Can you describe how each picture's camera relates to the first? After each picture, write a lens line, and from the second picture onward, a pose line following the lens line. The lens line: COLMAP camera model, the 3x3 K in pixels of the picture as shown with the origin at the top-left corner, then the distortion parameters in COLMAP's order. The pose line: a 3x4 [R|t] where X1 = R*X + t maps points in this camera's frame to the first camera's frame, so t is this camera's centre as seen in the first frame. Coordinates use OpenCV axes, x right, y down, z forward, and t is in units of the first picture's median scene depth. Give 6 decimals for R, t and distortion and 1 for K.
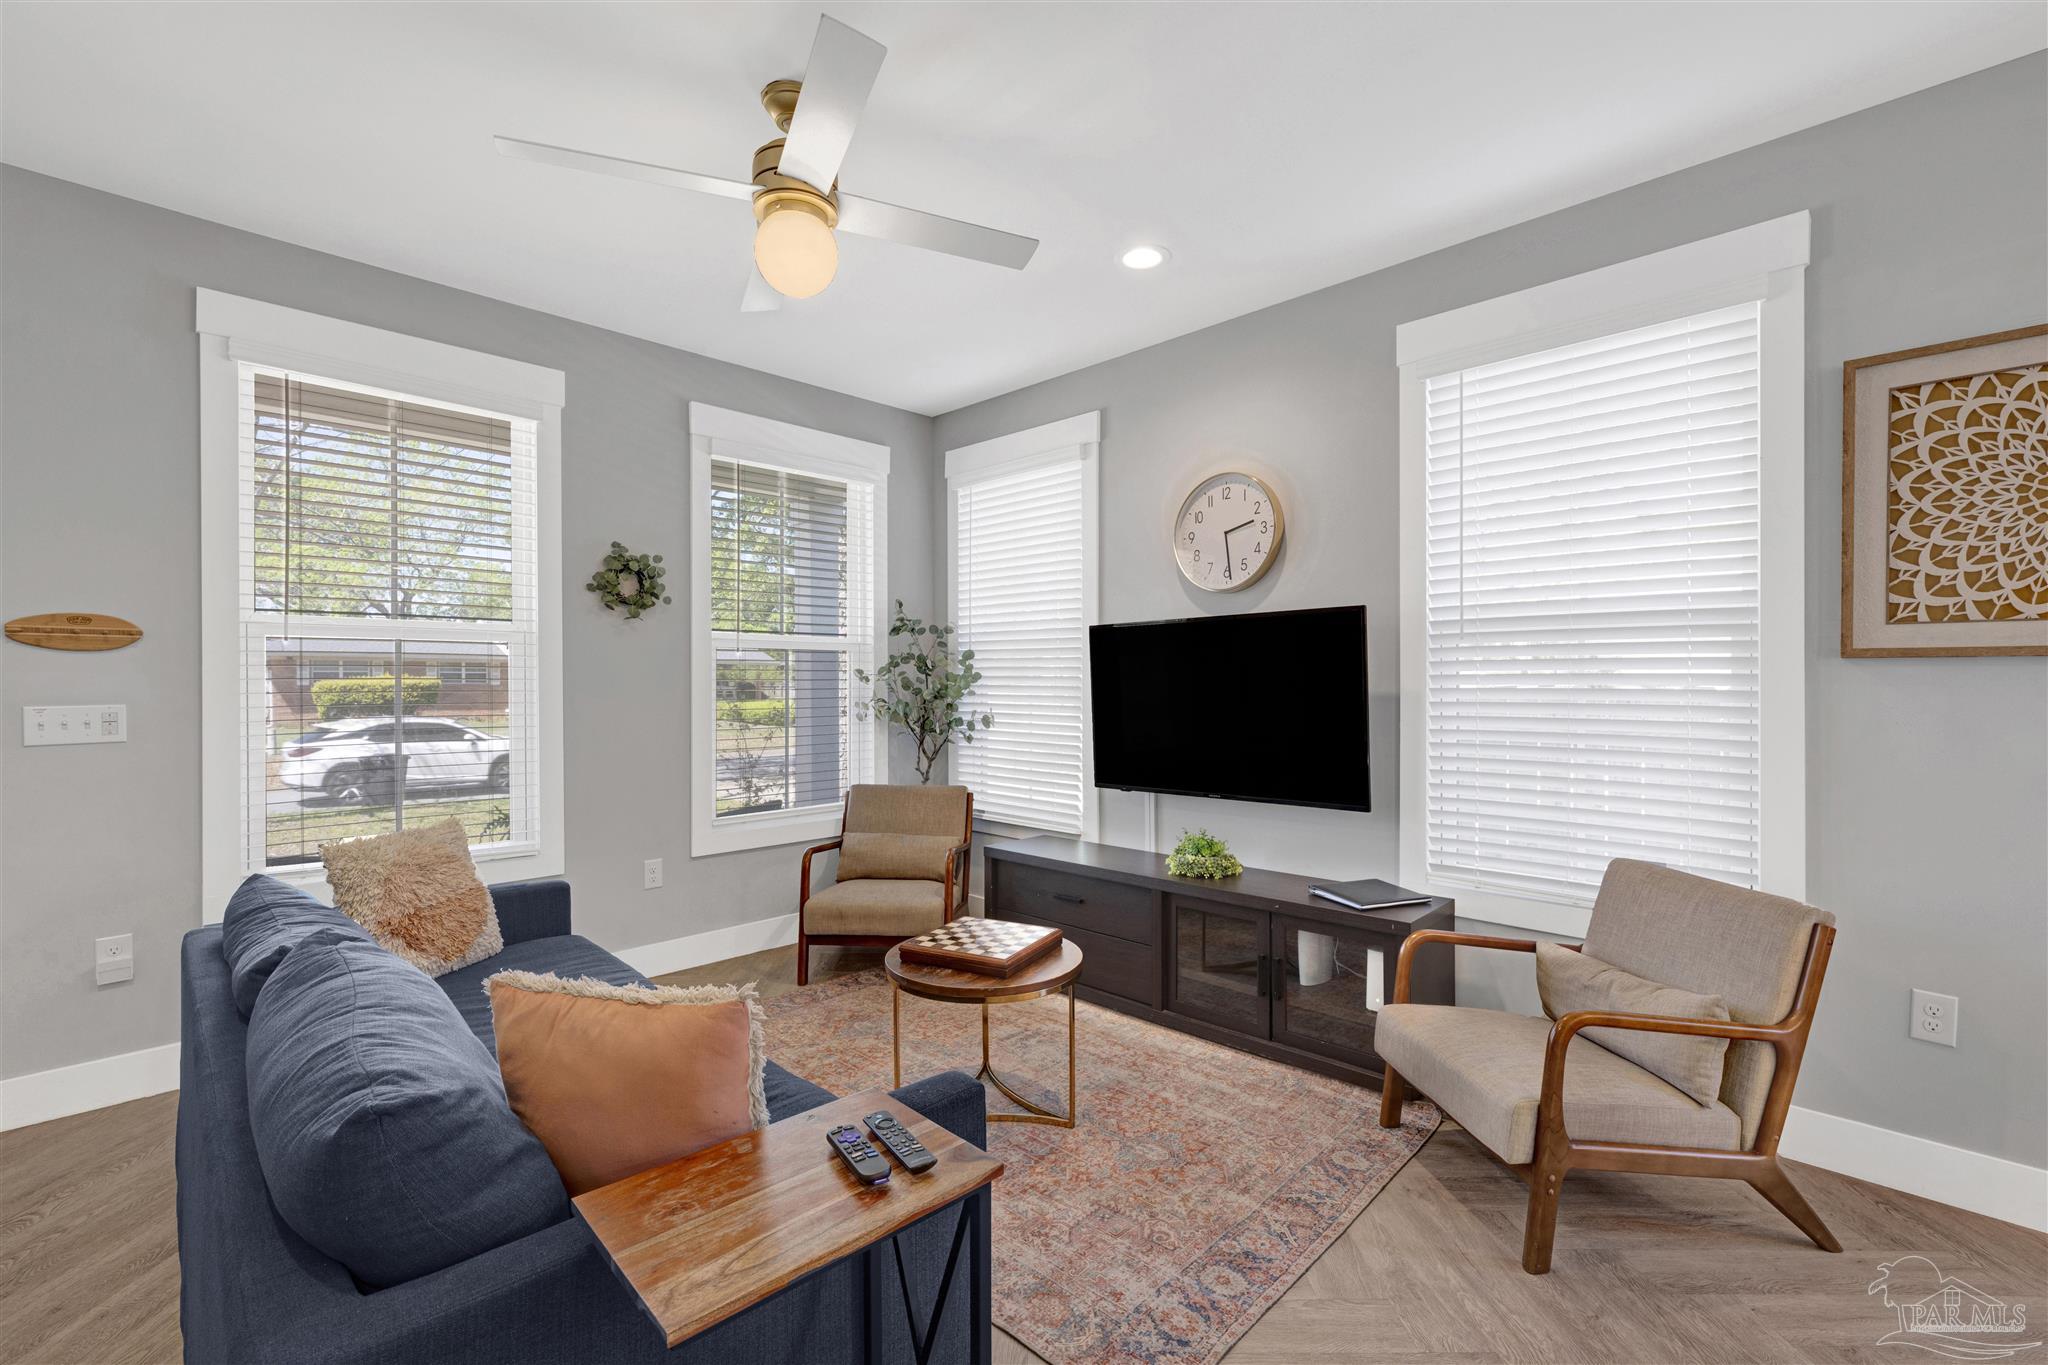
lens RADIAL K [[886.4, 0, 1036.8], [0, 886.4, 684.7], [0, 0, 1]] dist [-0.004859, 0.001143]
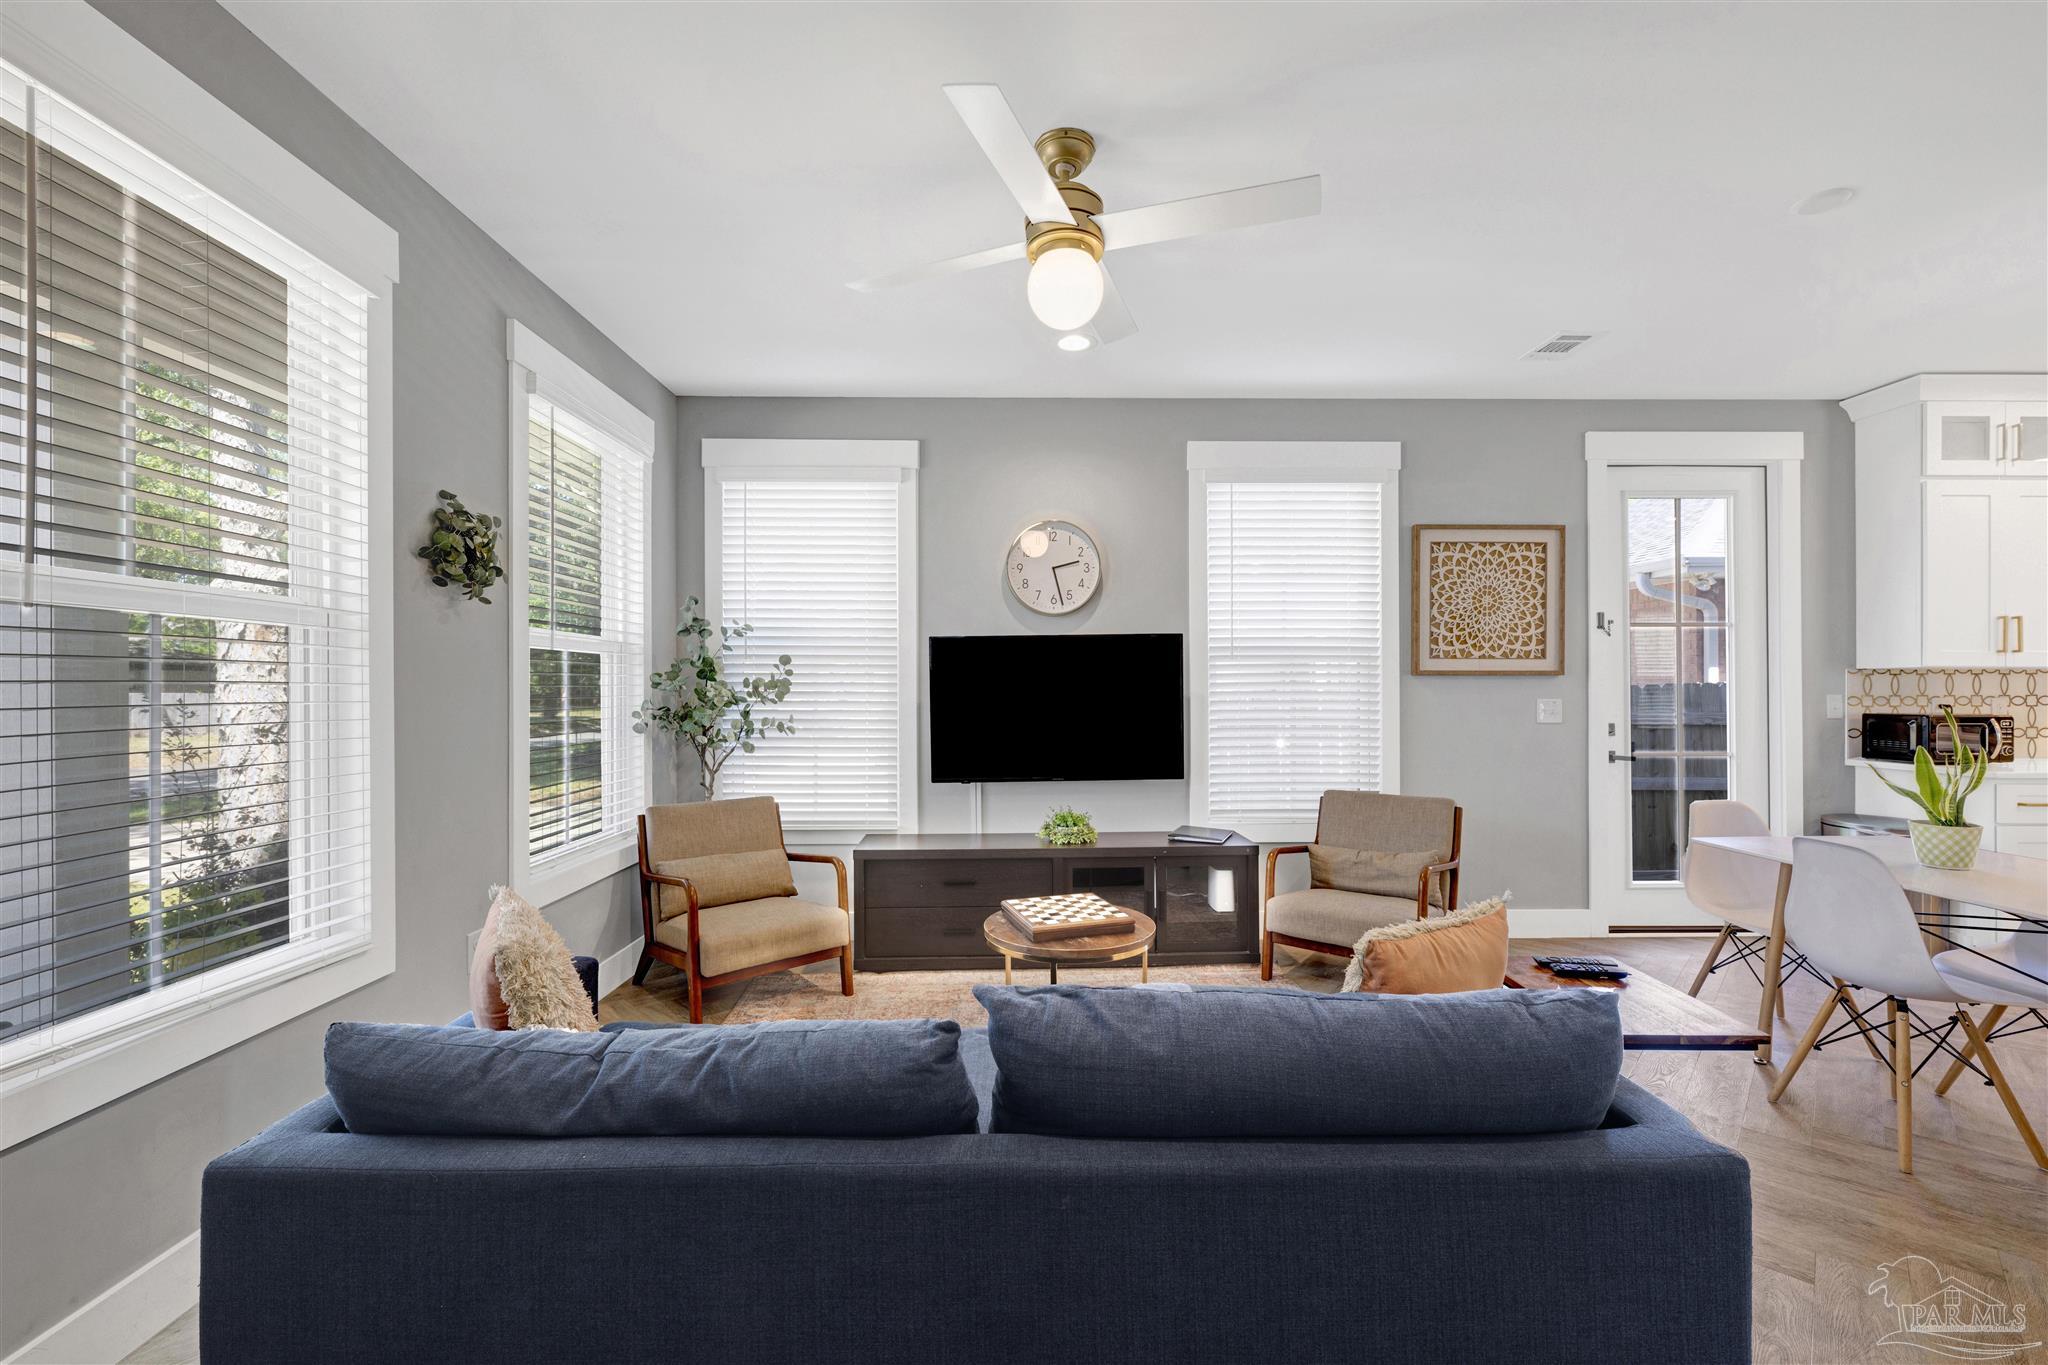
lens RADIAL K [[829.0, 0, 1024.6], [0, 829.0, 685.2], [0, 0, 1]] dist [0.002474, -0.000450]
pose [[0.699053, 0.000453, 0.715070, -0.753179], [0.003067, 0.999989, -0.003631, -0.002667], [-0.715064, 0.004732, 0.699043, 0.246455]]
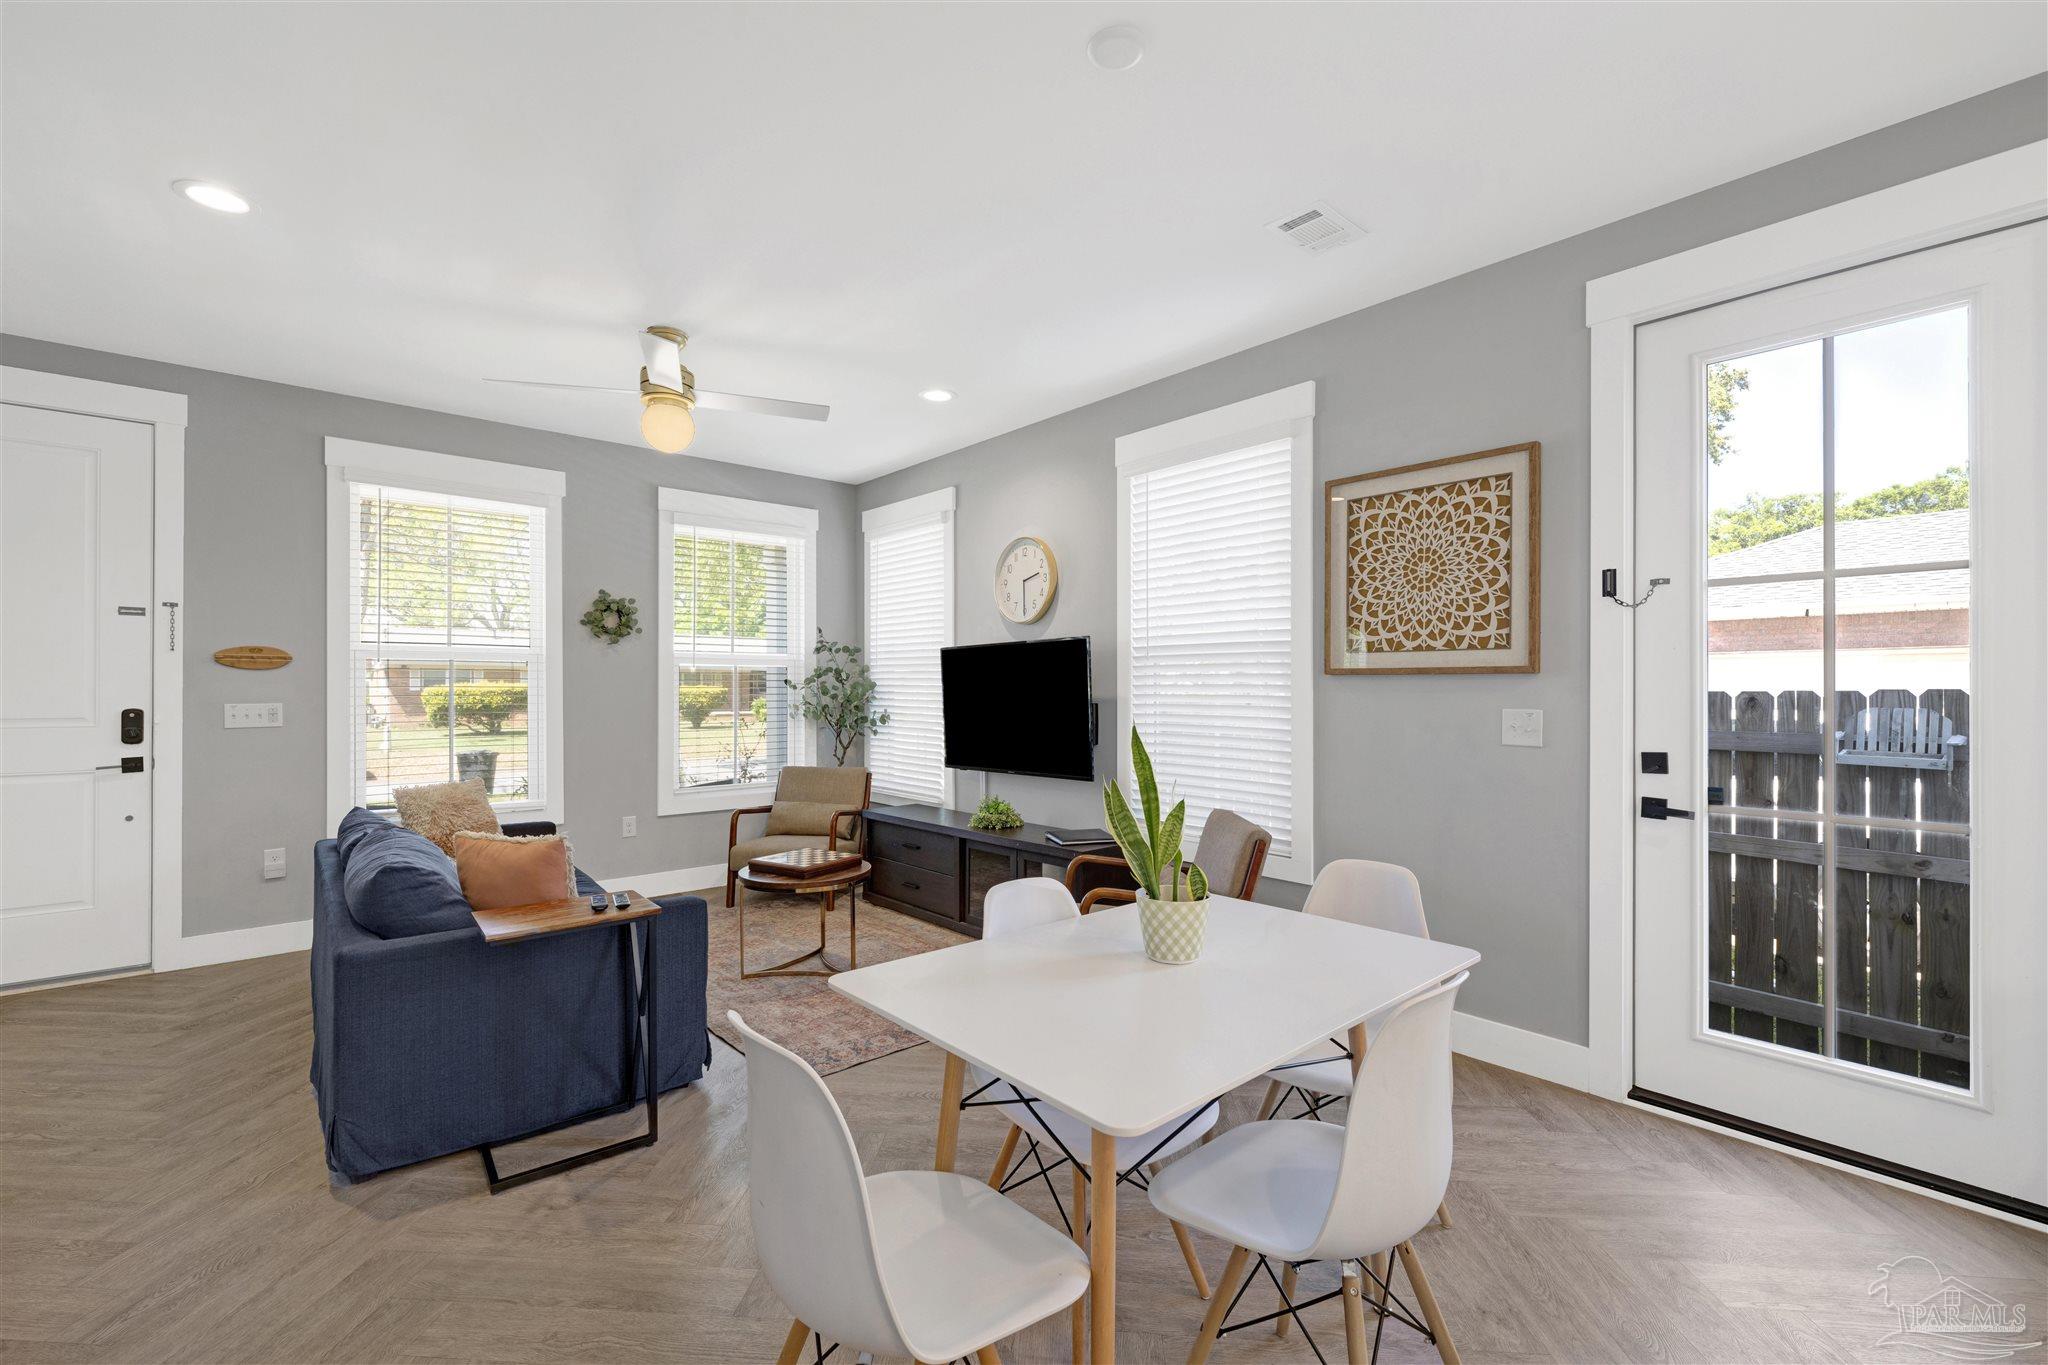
lens RADIAL K [[886.4, 0, 1041.2], [0, 886.4, 685.9], [0, 0, 1]] dist [-0.004859, 0.001143]
pose [[0.996923, 0.000587, -0.078391, 0.401389], [-0.000986, 0.999987, -0.005039, -0.001993], [0.078387, 0.005101, 0.996910, -0.422162]]
